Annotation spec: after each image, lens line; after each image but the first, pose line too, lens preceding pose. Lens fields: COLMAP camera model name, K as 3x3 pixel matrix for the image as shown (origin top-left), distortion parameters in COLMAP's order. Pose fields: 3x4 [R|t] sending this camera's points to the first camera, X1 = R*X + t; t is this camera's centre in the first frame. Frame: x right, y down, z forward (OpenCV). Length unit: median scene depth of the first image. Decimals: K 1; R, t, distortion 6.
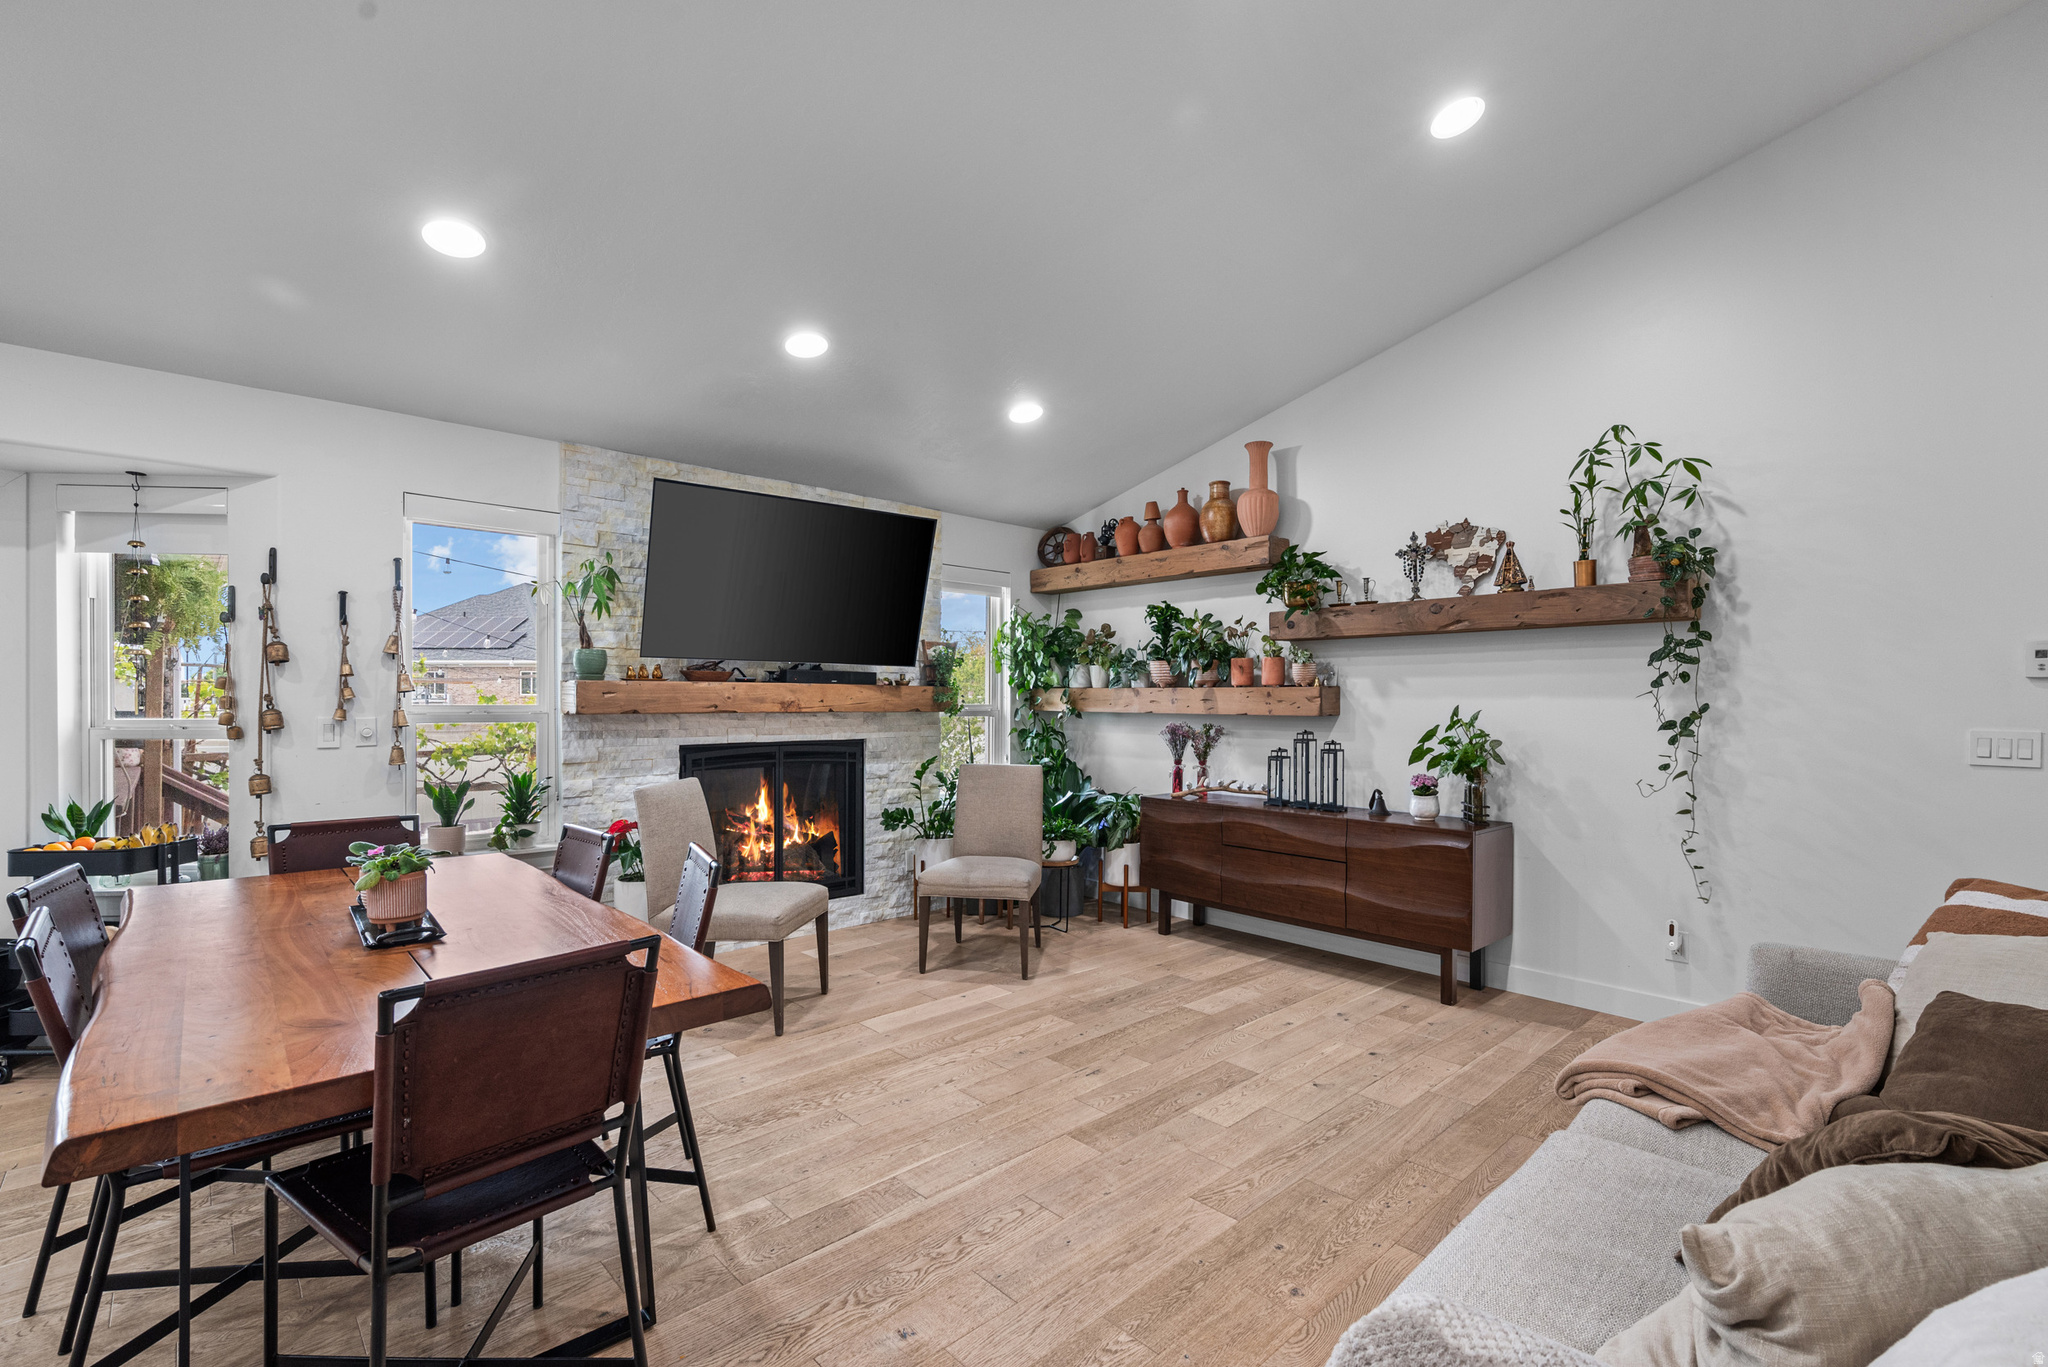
lens RADIAL K [[899.7, 0, 1031.4], [0, 899.7, 698.0], [0, 0, 1]] dist [-0.001702, -0.000028]
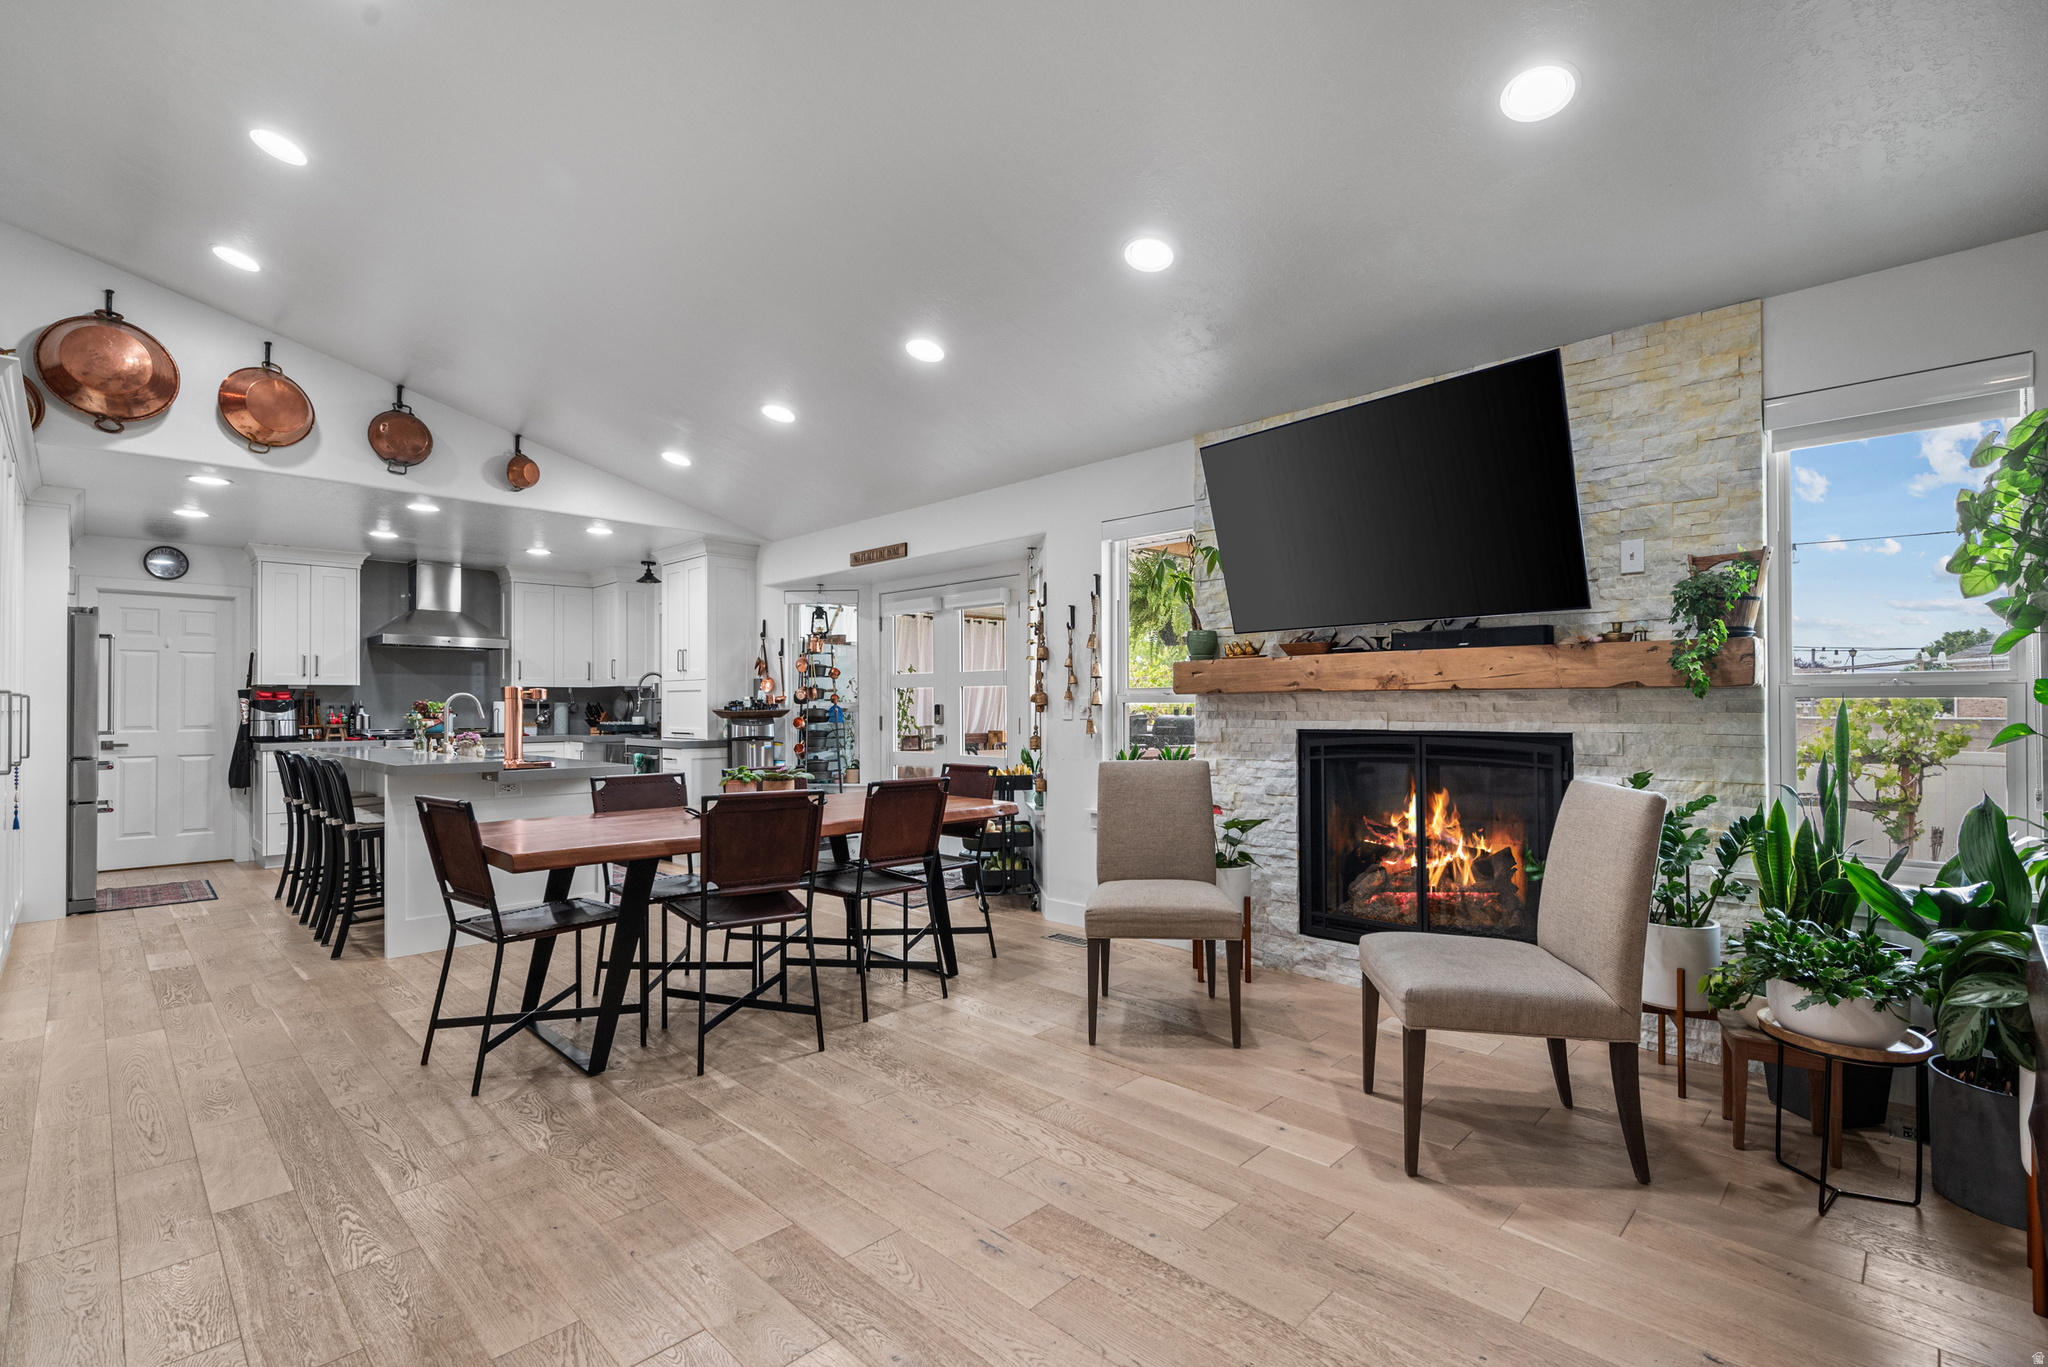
lens RADIAL K [[915.8, 0, 1031.0], [0, 915.8, 693.0], [0, 0, 1]] dist [-0.001876, -0.000031]
pose [[0.049523, -0.014418, -0.998669, 0.502971], [0.009151, 0.999860, -0.013981, 0.027413], [0.998731, -0.008446, 0.049648, 0.703906]]
